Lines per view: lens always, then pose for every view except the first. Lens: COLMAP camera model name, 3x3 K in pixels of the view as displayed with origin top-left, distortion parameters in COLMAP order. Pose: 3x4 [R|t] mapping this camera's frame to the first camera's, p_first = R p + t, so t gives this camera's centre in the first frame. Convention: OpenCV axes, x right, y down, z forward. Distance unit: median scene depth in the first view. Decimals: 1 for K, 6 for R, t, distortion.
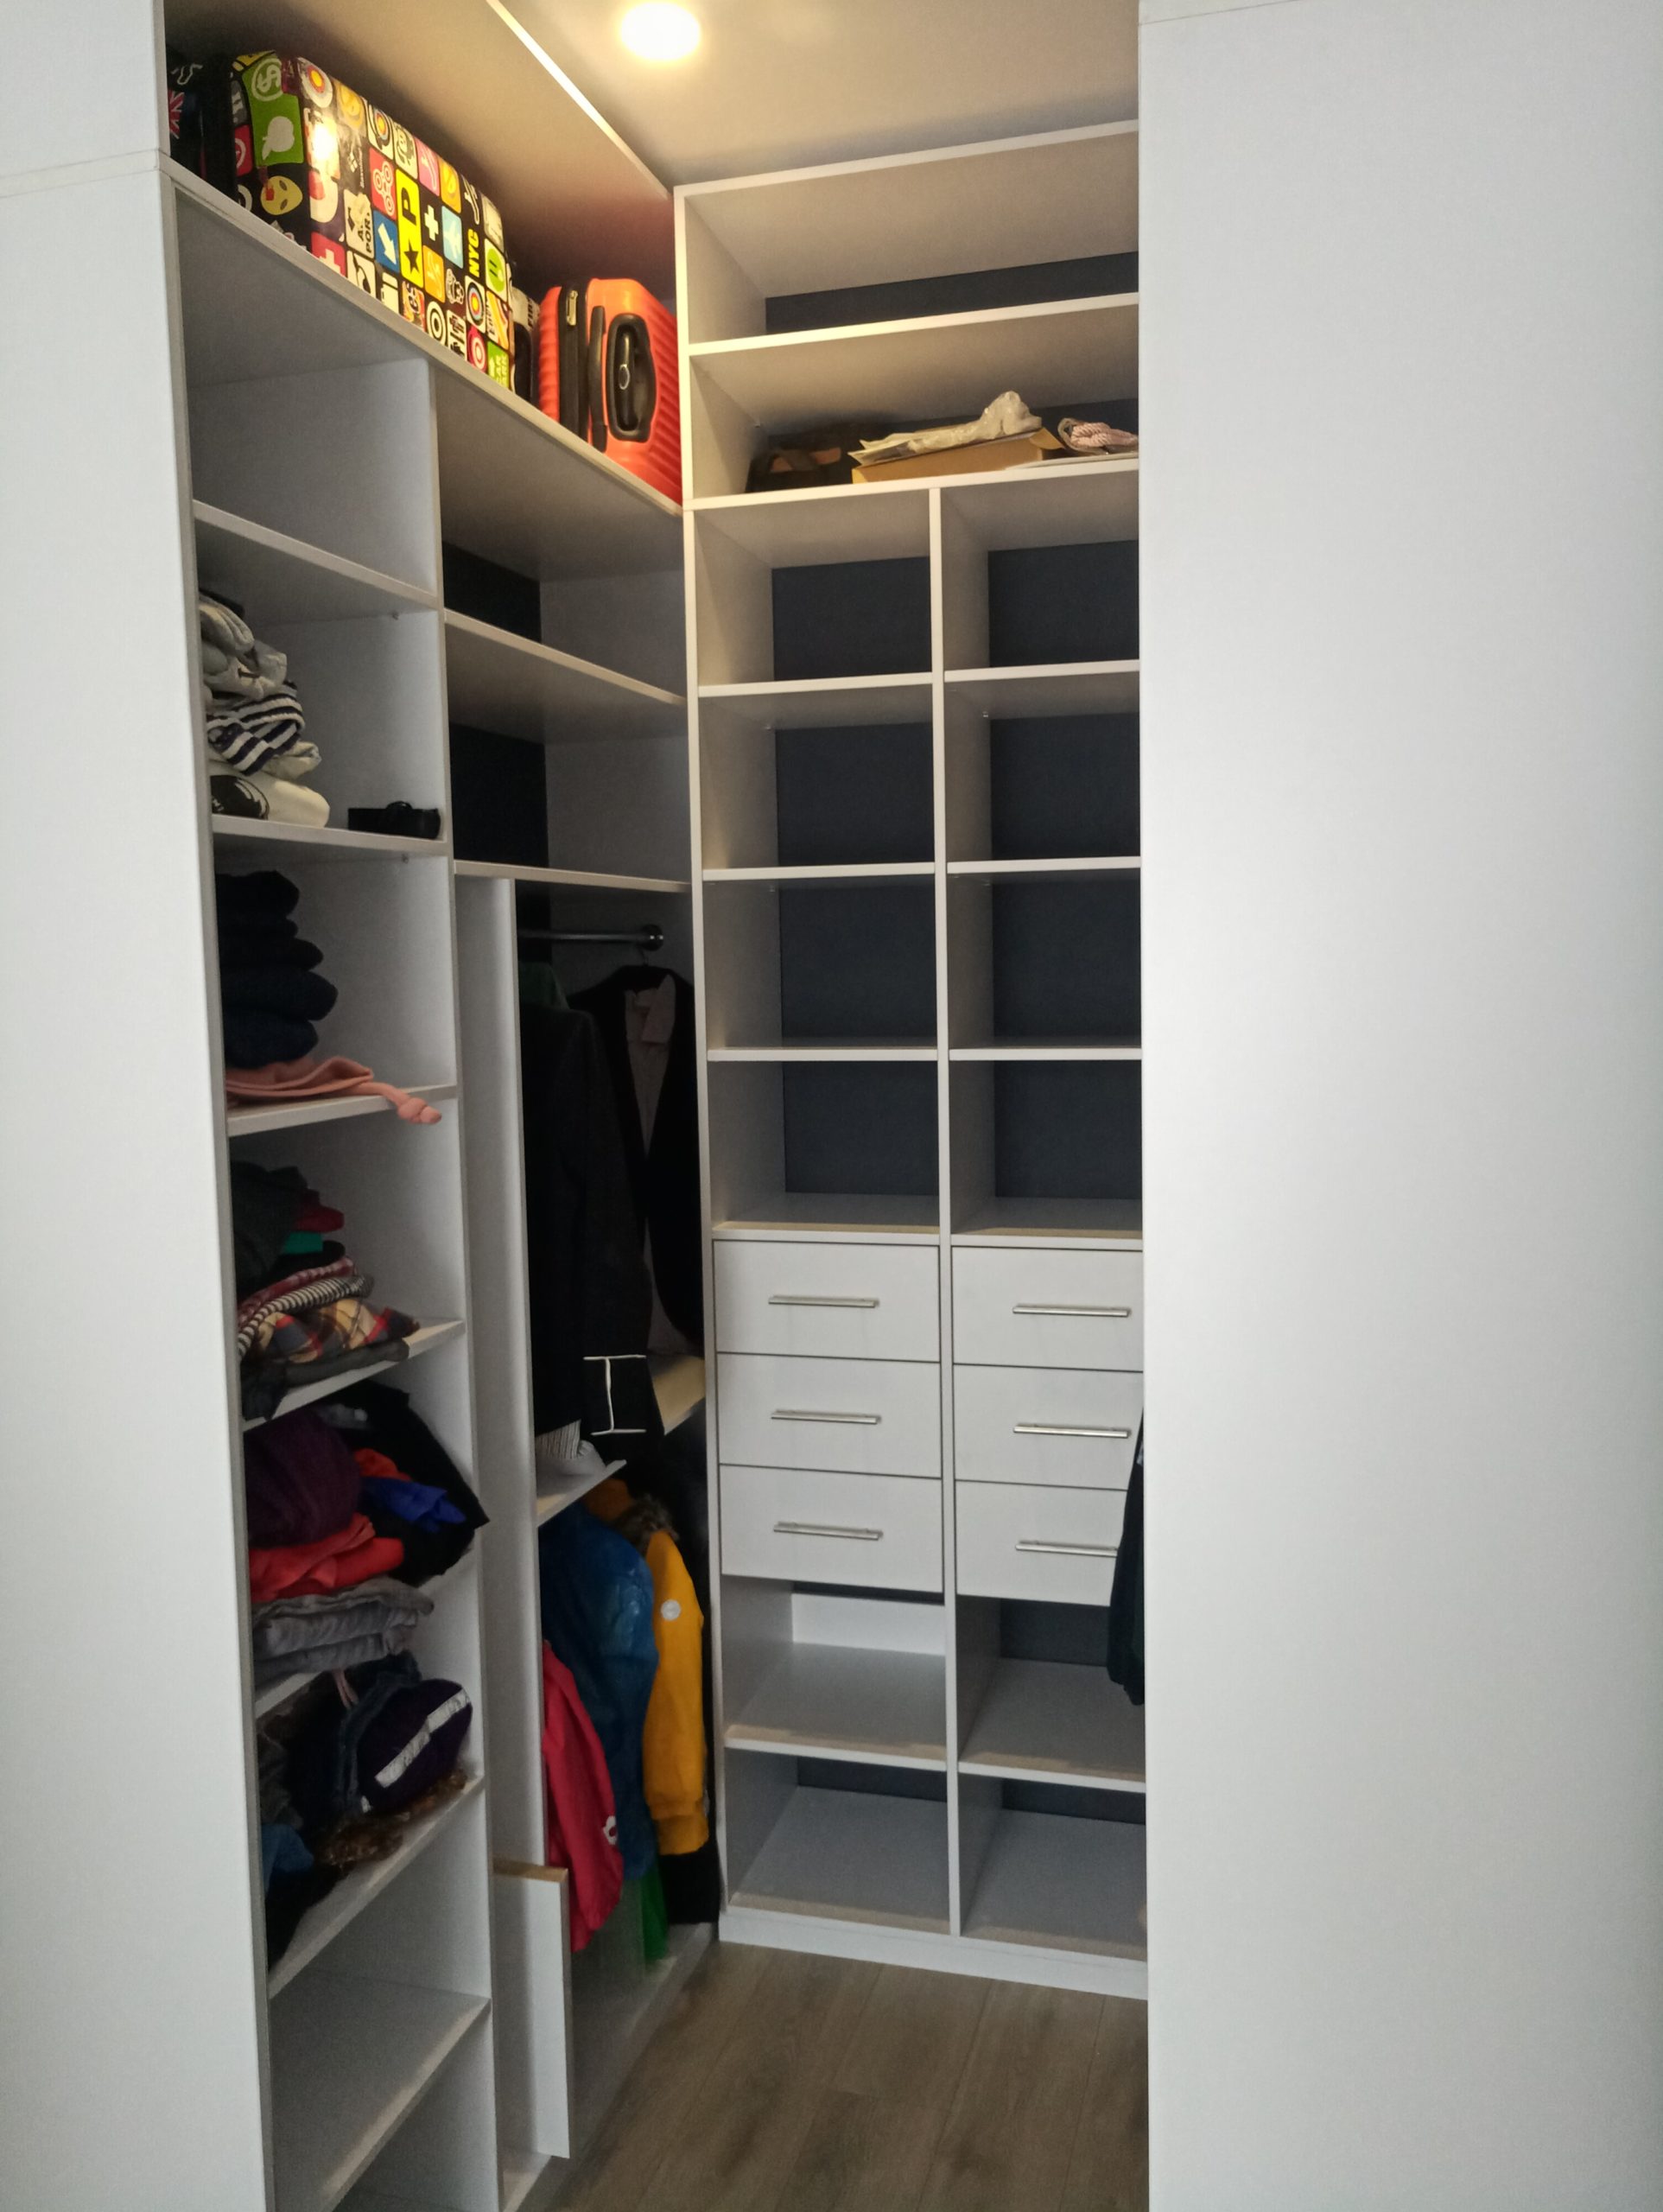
lens RADIAL K [[1737.0, 0, 834.4], [0, 1737.0, 1049.8], [0, 0, 1]] dist [0.009377, 0.002555]
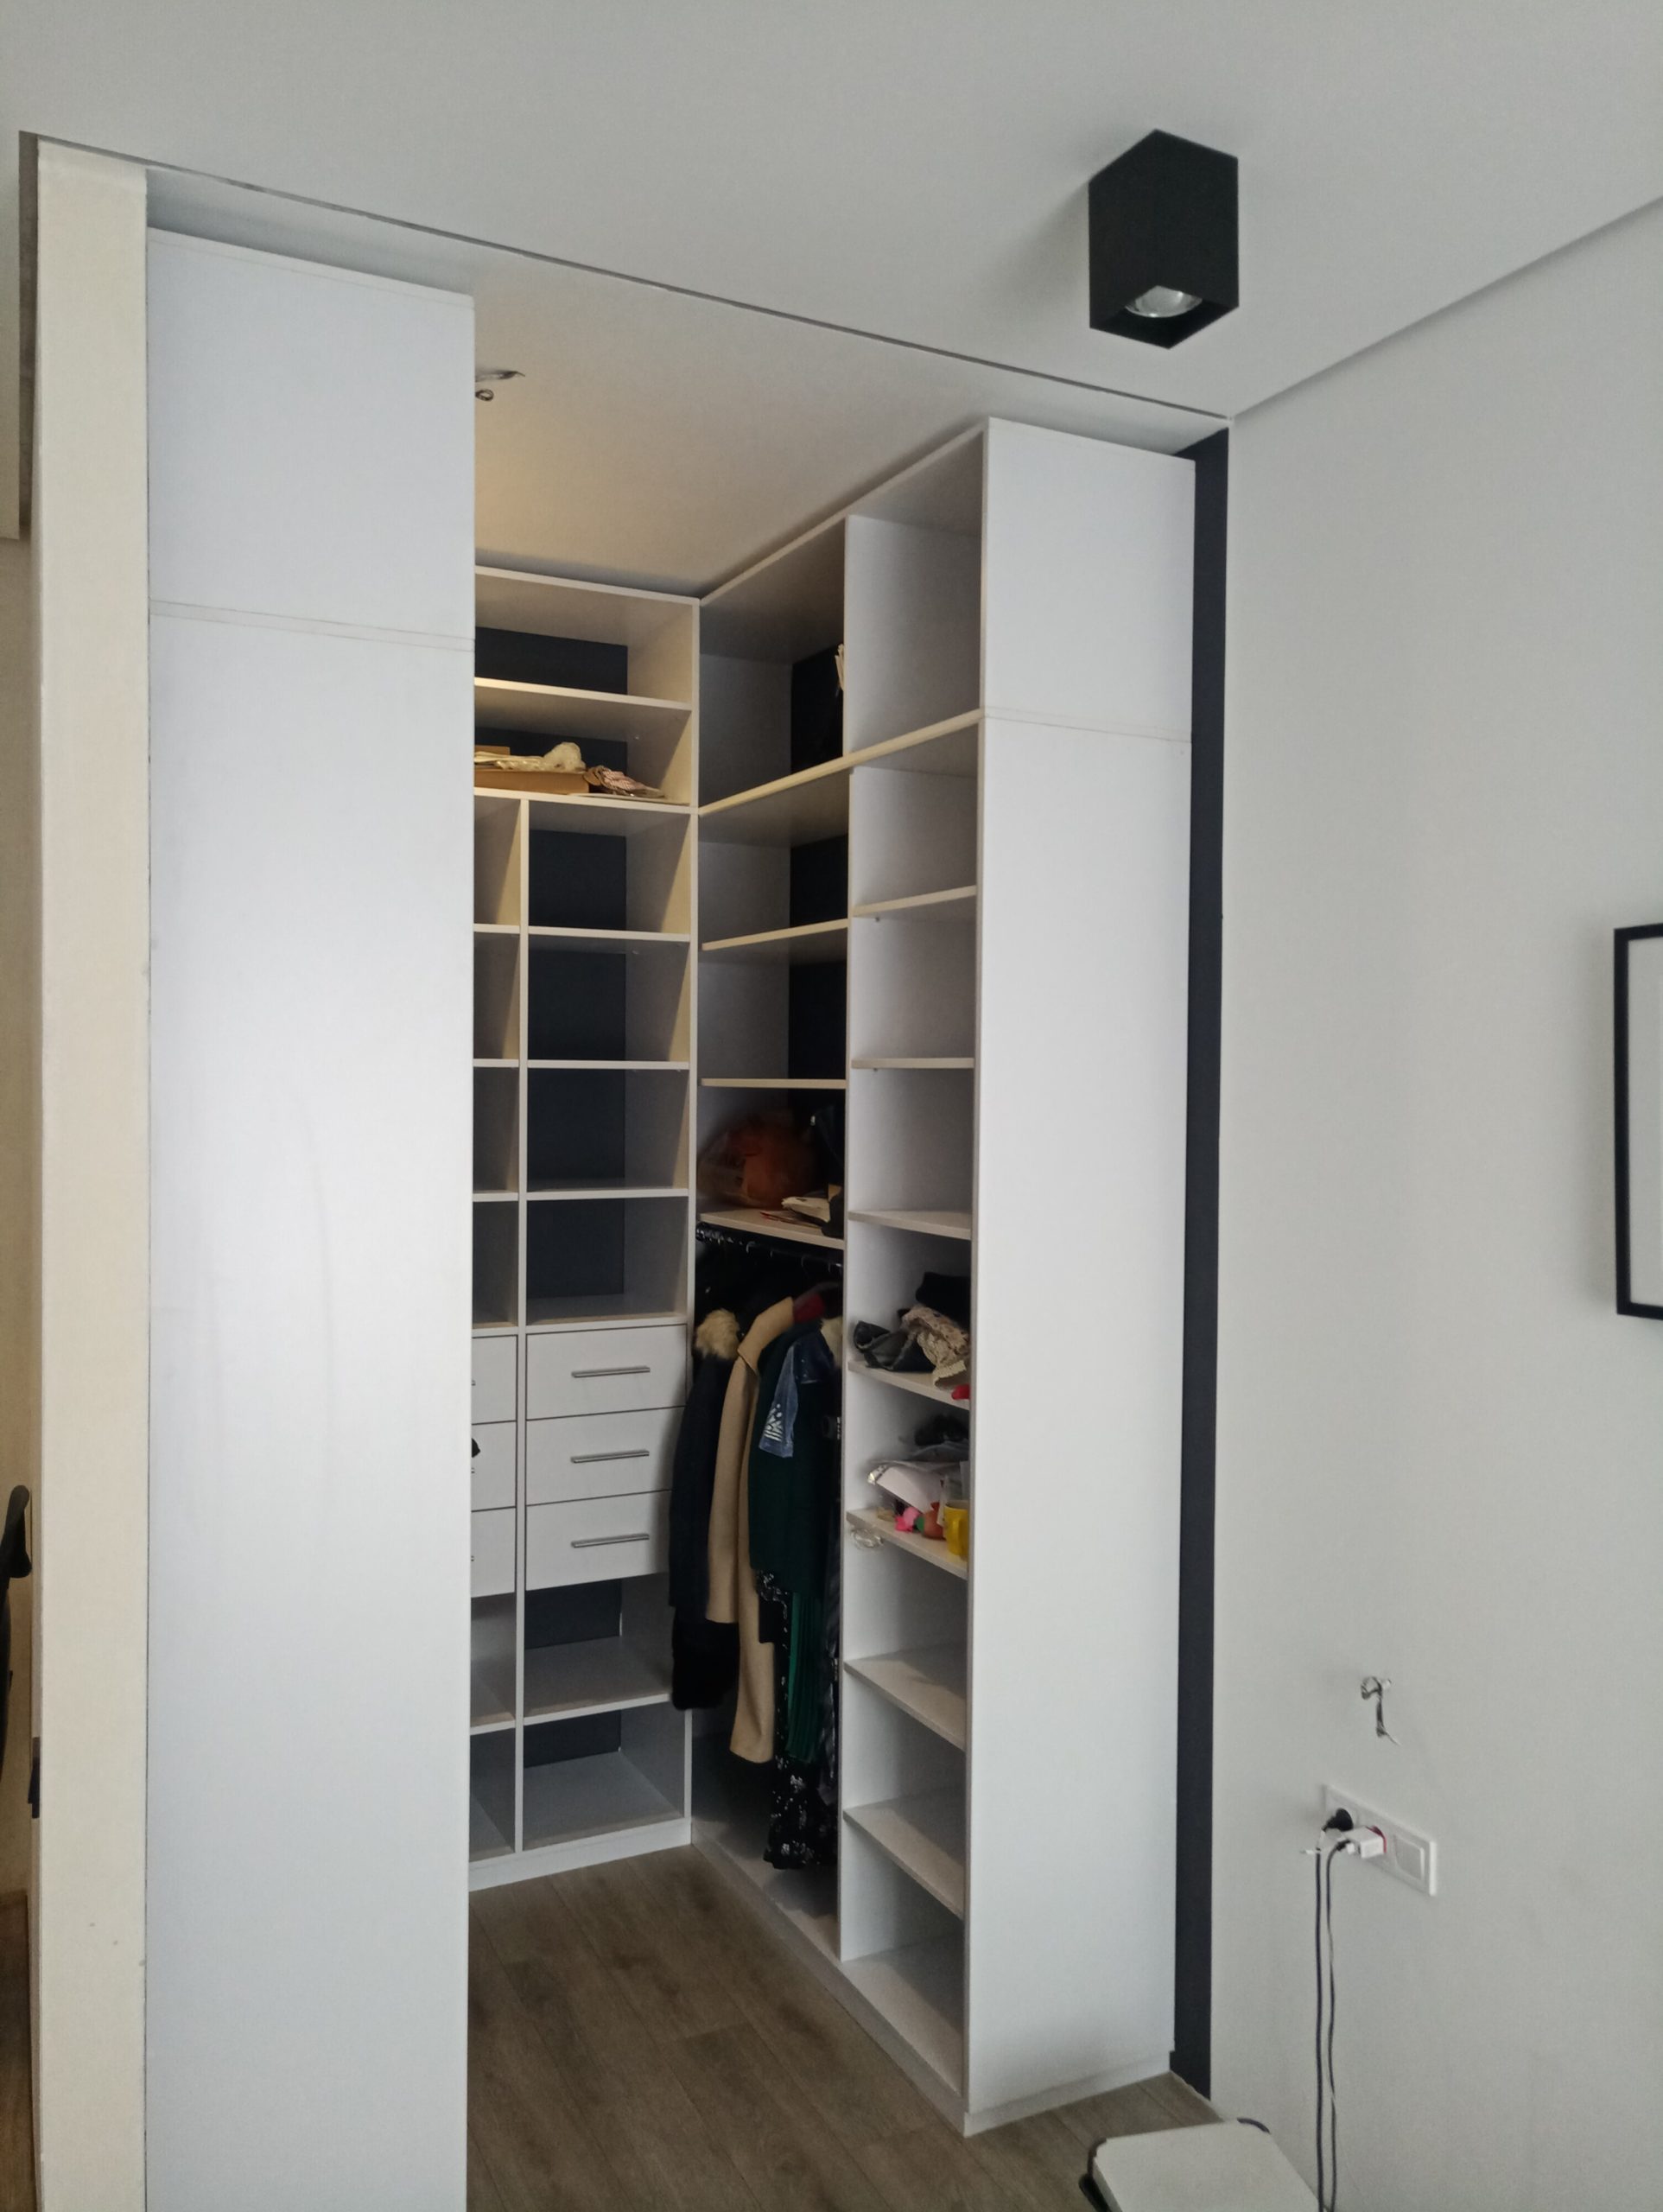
lens RADIAL K [[1705.3, 0, 831.5], [0, 1705.3, 1106.0], [0, 0, 1]] dist [0.069488, 0.000256]
pose [[0.728215, 0.008382, 0.685298, -0.714945], [0.032797, 0.998353, -0.047062, 0.002892], [-0.684564, 0.056746, 0.726741, -0.180275]]
